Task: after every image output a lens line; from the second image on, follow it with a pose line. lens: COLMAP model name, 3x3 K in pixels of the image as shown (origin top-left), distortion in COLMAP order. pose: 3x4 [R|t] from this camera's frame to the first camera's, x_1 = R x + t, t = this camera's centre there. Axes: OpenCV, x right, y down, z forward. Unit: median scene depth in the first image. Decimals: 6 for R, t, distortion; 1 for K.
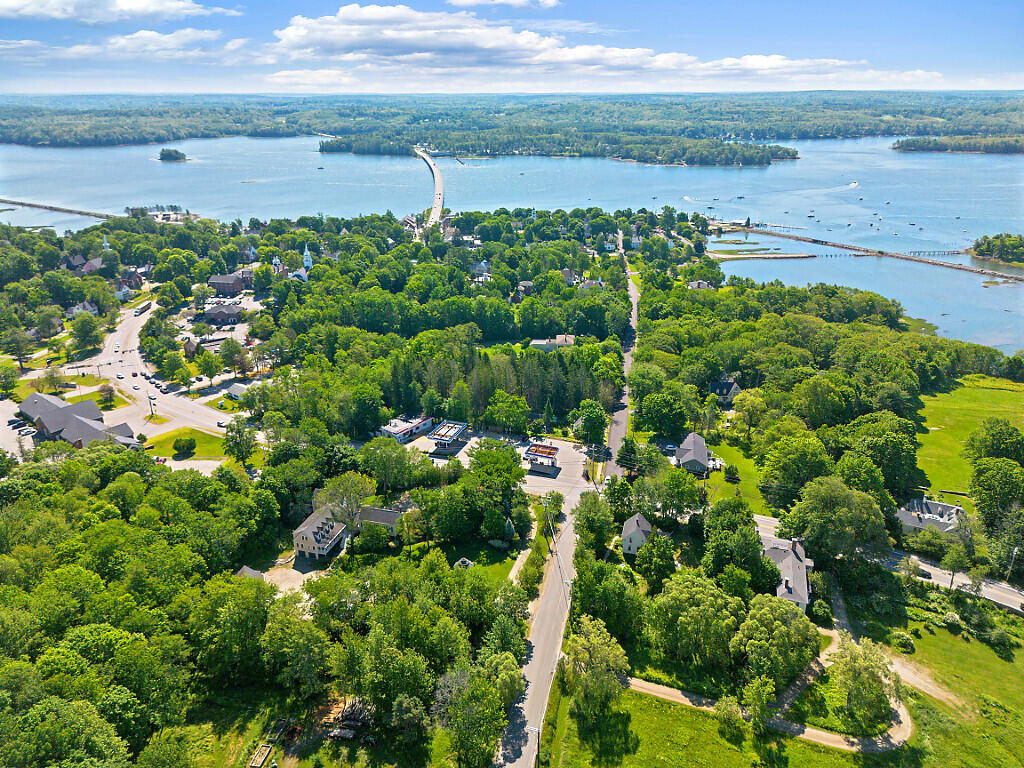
lens RADIAL K [[720.0, 0, 512.0], [0, 720.0, 384.0], [0, 0, 1]] dist [0.067547, -0.069073]
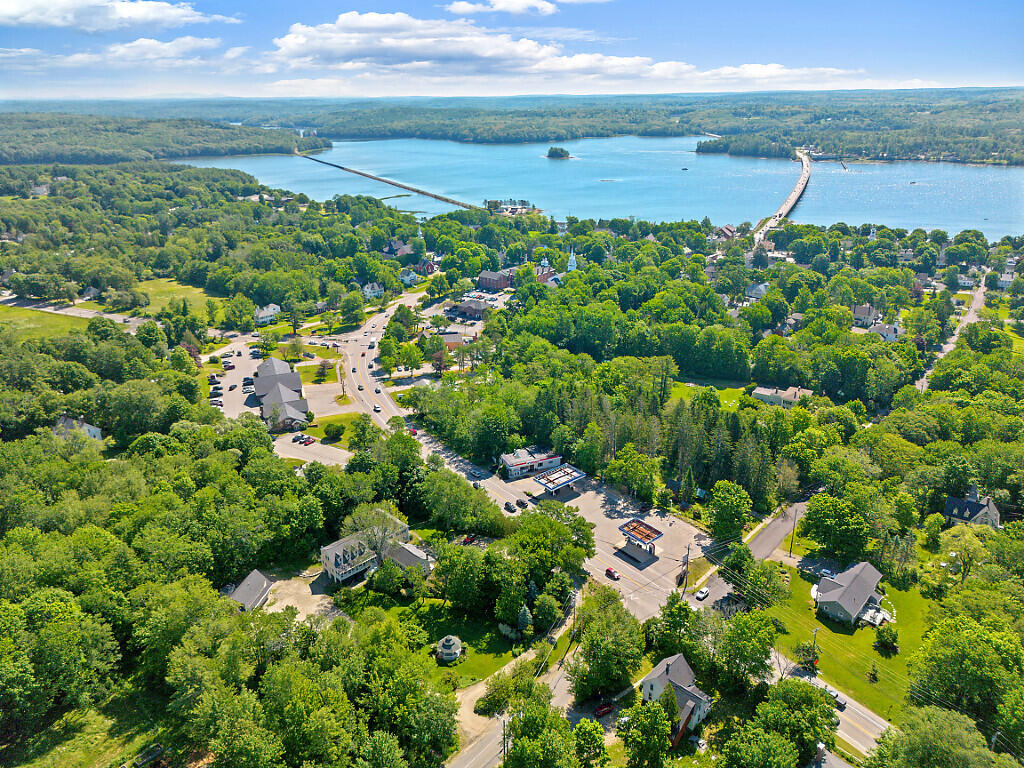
lens RADIAL K [[720.0, 0, 512.0], [0, 720.0, 384.0], [0, 0, 1]] dist [0.067547, -0.069073]
pose [[0.866163, 0.178526, -0.466787, 0.180964], [-0.178038, 0.982968, 0.045578, -0.055093], [0.466973, 0.043628, 0.883195, 0.136314]]
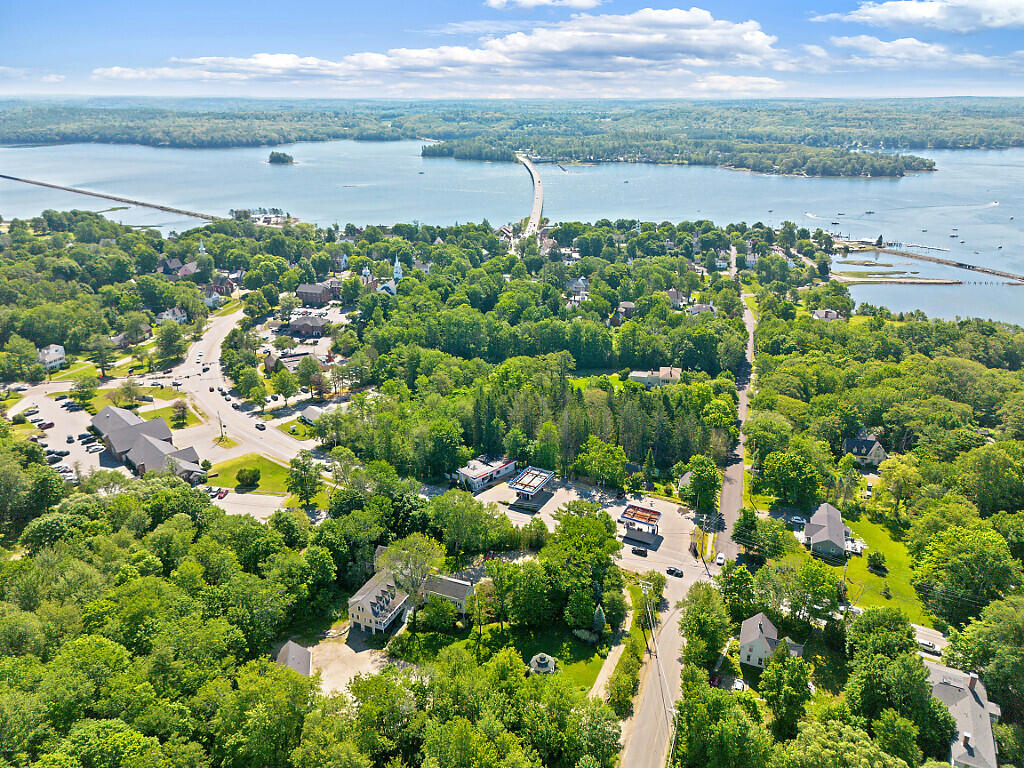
lens RADIAL K [[734.5, 0, 512.0], [0, 734.5, 384.0], [0, 0, 1]] dist [0.062195, -0.057547]
pose [[0.991041, 0.052668, -0.122733, -0.007266], [-0.054136, 0.998496, -0.008661, -0.030704], [0.122092, 0.015227, 0.992402, 0.077349]]
